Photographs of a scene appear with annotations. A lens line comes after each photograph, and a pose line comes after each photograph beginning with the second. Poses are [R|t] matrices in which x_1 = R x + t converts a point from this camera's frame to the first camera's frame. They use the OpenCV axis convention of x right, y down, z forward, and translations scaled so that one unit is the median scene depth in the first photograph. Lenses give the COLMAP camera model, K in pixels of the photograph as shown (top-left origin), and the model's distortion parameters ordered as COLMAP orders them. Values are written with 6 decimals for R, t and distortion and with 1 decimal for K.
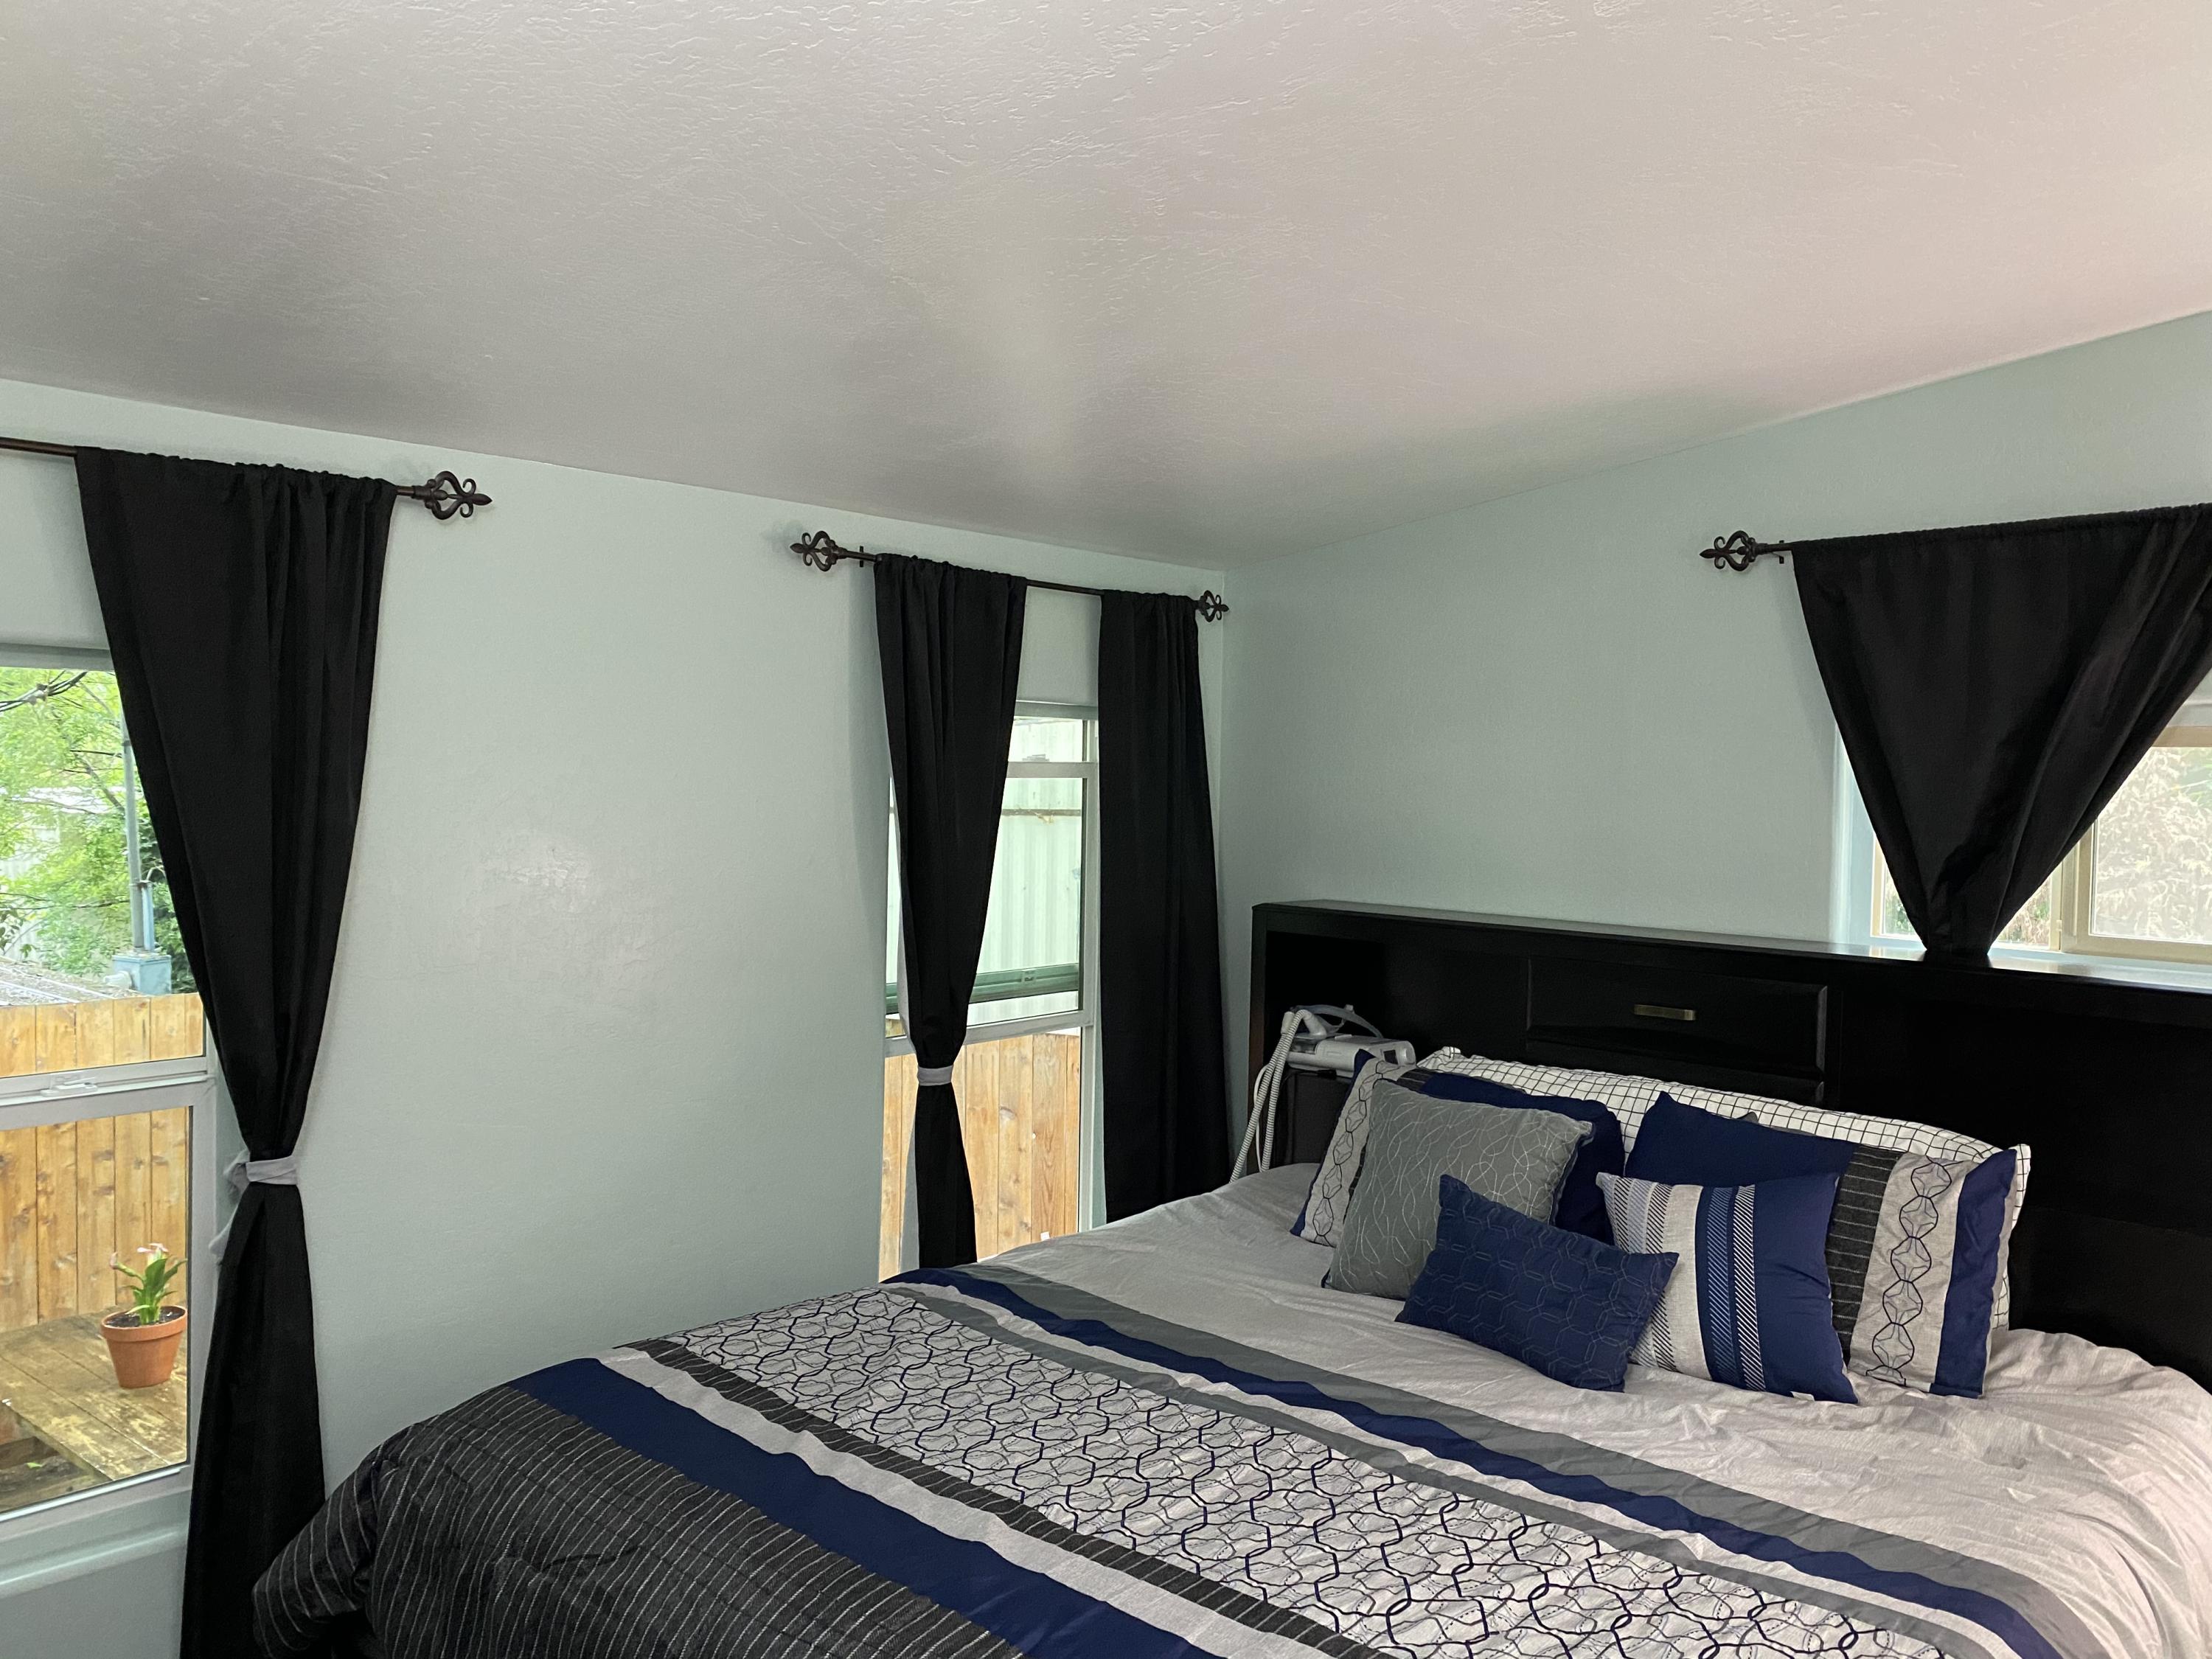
lens RADIAL K [[1659.4, 0, 1106.0], [0, 1659.4, 829.5], [0, 0, 1]] dist [0.007000, 0.004319]
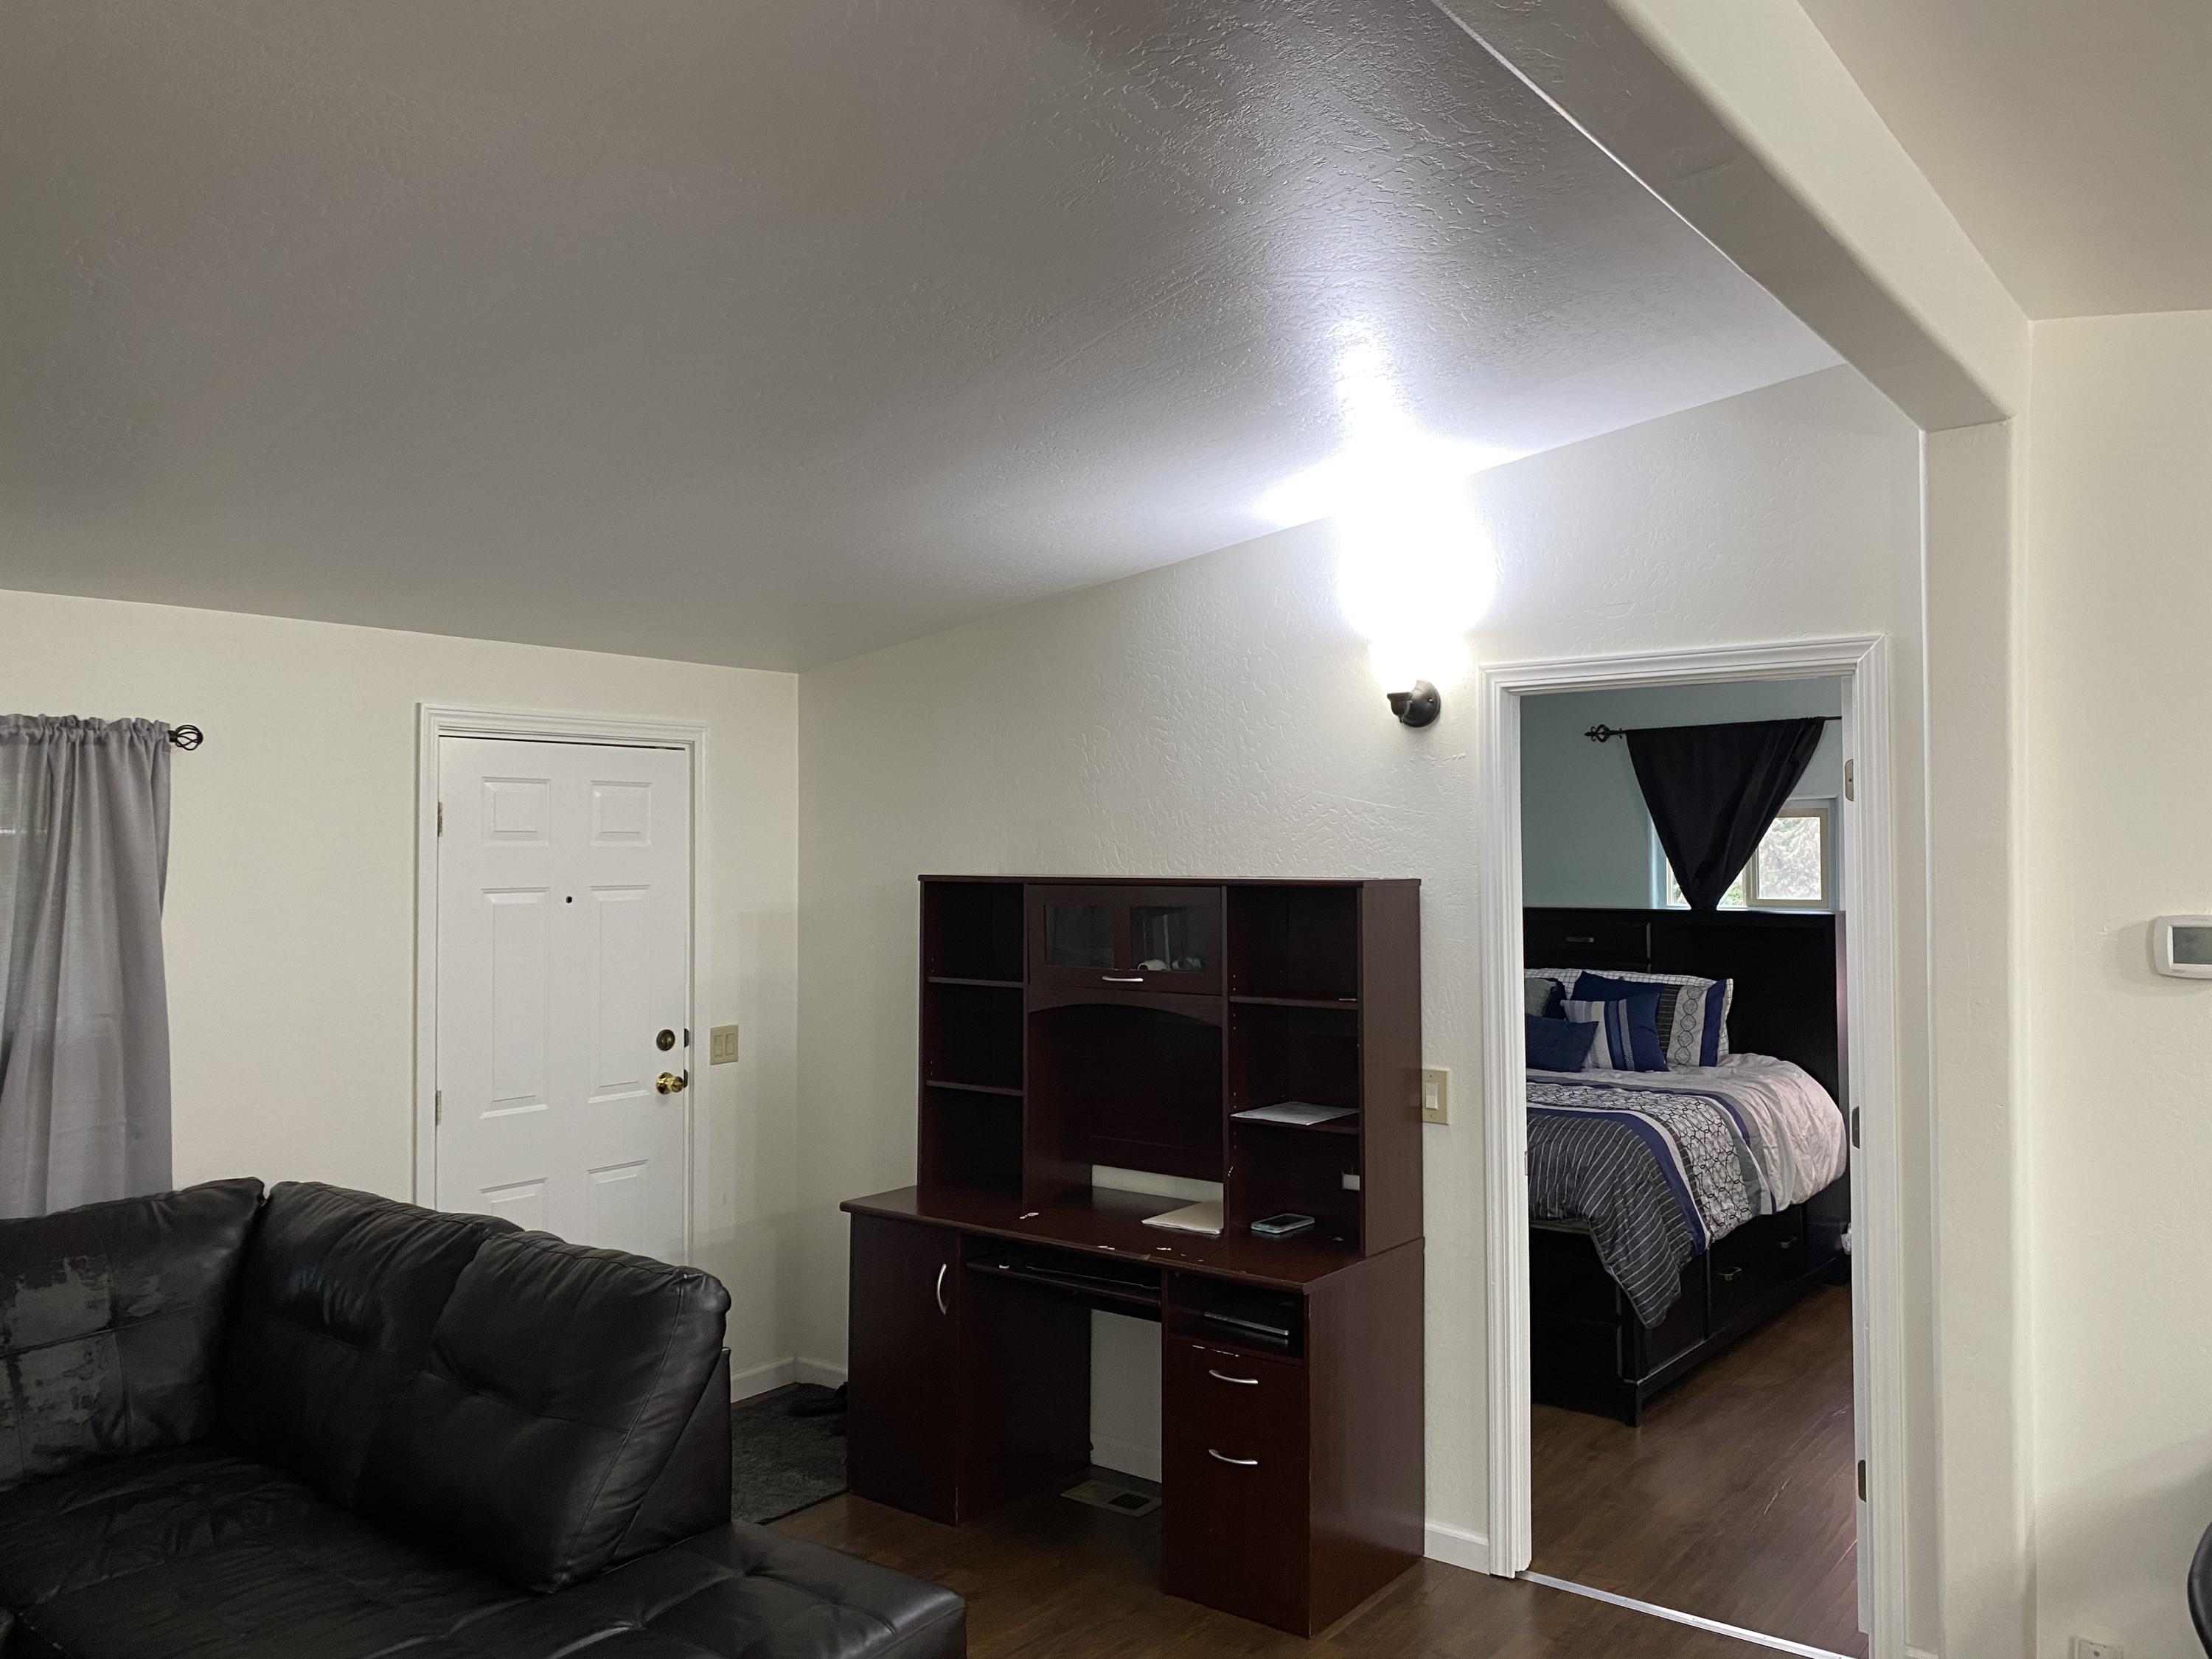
lens RADIAL K [[1673.1, 0, 1106.0], [0, 1673.1, 829.5], [0, 0, 1]] dist [0.077828, -0.116961]
pose [[0.993686, -0.018359, 0.110682, -0.644096], [0.024653, 0.998140, -0.055762, 0.084476], [-0.109452, 0.058138, 0.992290, -1.400554]]
